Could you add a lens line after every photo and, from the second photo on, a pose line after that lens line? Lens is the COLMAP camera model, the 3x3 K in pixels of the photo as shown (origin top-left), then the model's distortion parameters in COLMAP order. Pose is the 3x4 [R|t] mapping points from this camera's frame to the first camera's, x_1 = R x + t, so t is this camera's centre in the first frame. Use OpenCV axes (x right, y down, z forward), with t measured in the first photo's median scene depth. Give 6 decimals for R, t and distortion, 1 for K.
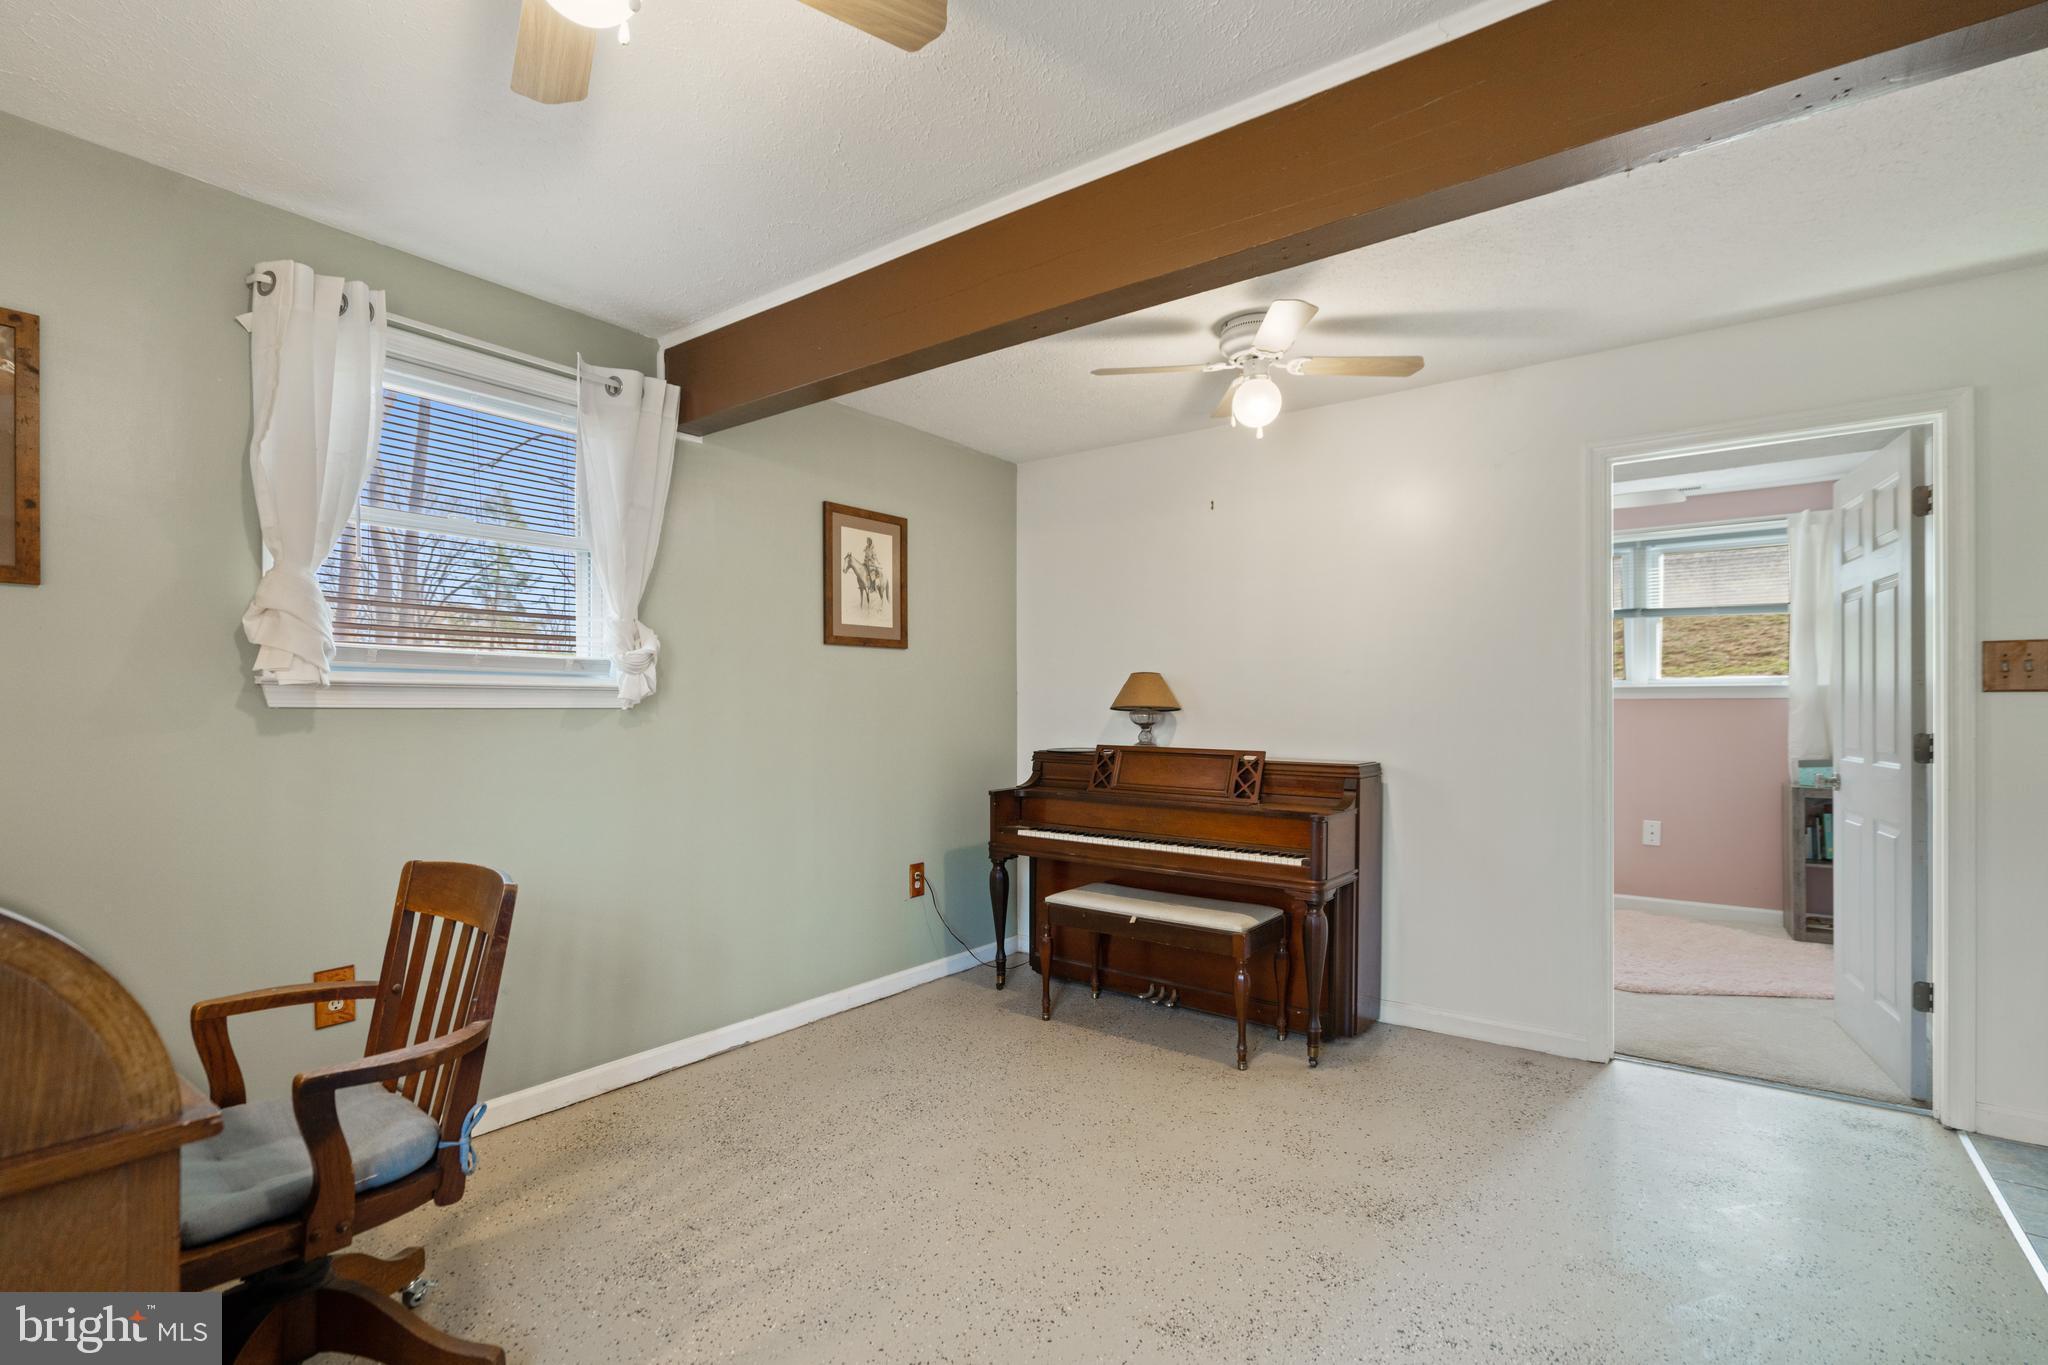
lens RADIAL K [[951.0, 0, 1011.1], [0, 951.0, 694.3], [0, 0, 1]] dist [-0.002158, 0.001523]
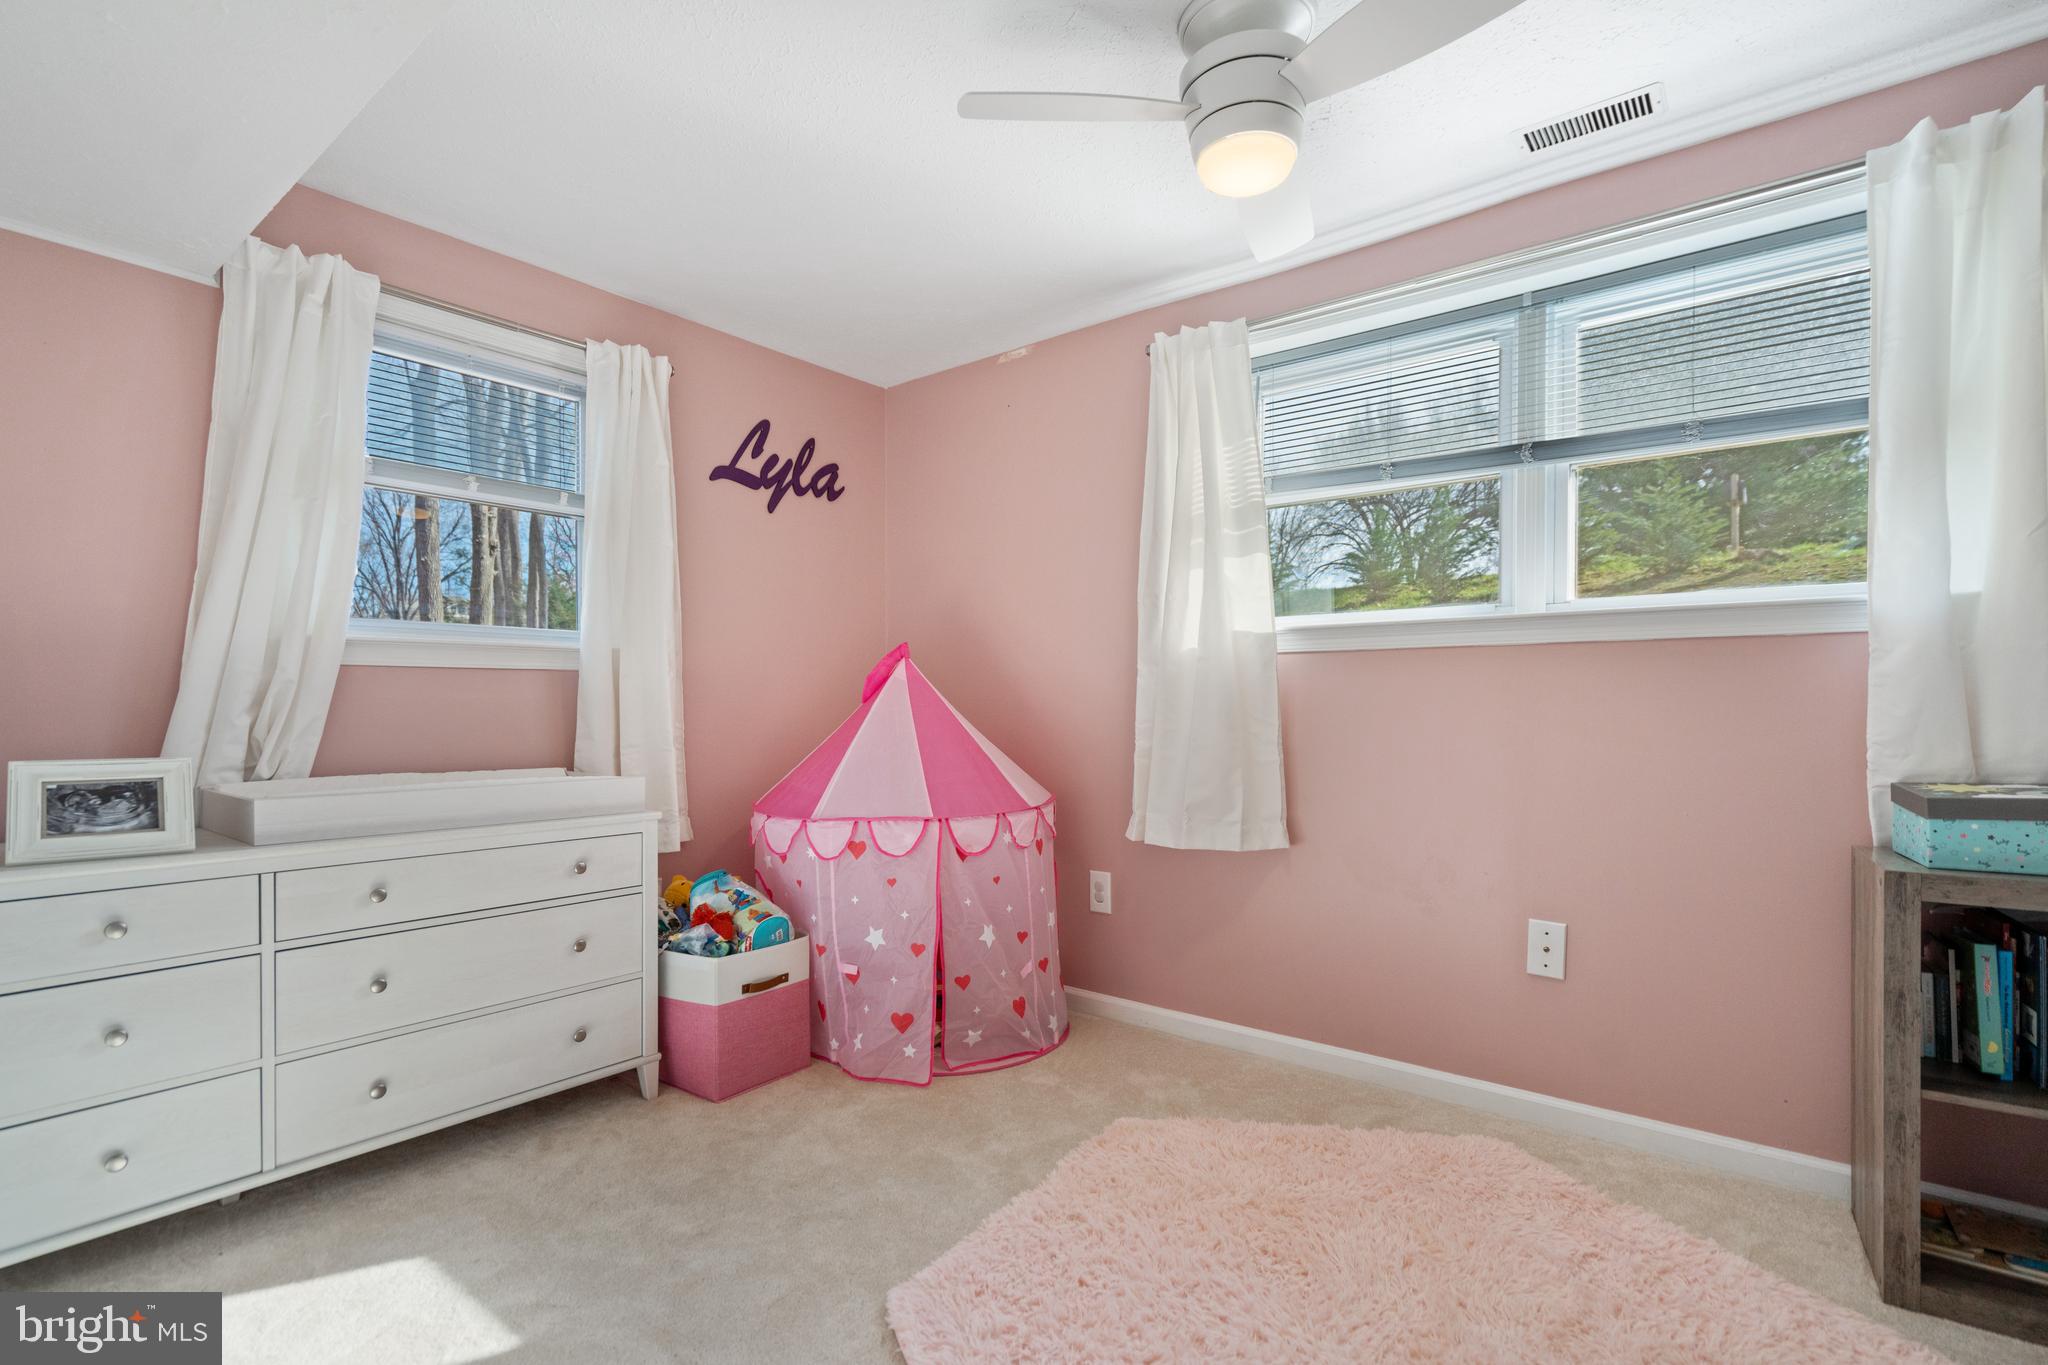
lens RADIAL K [[951.0, 0, 1036.8], [0, 951.0, 695.5], [0, 0, 1]] dist [-0.002158, 0.001523]
pose [[0.999780, -0.003587, -0.020684, 0.445444], [0.003885, 0.999889, 0.014398, 0.022104], [0.020630, -0.014475, 0.999682, 0.554818]]
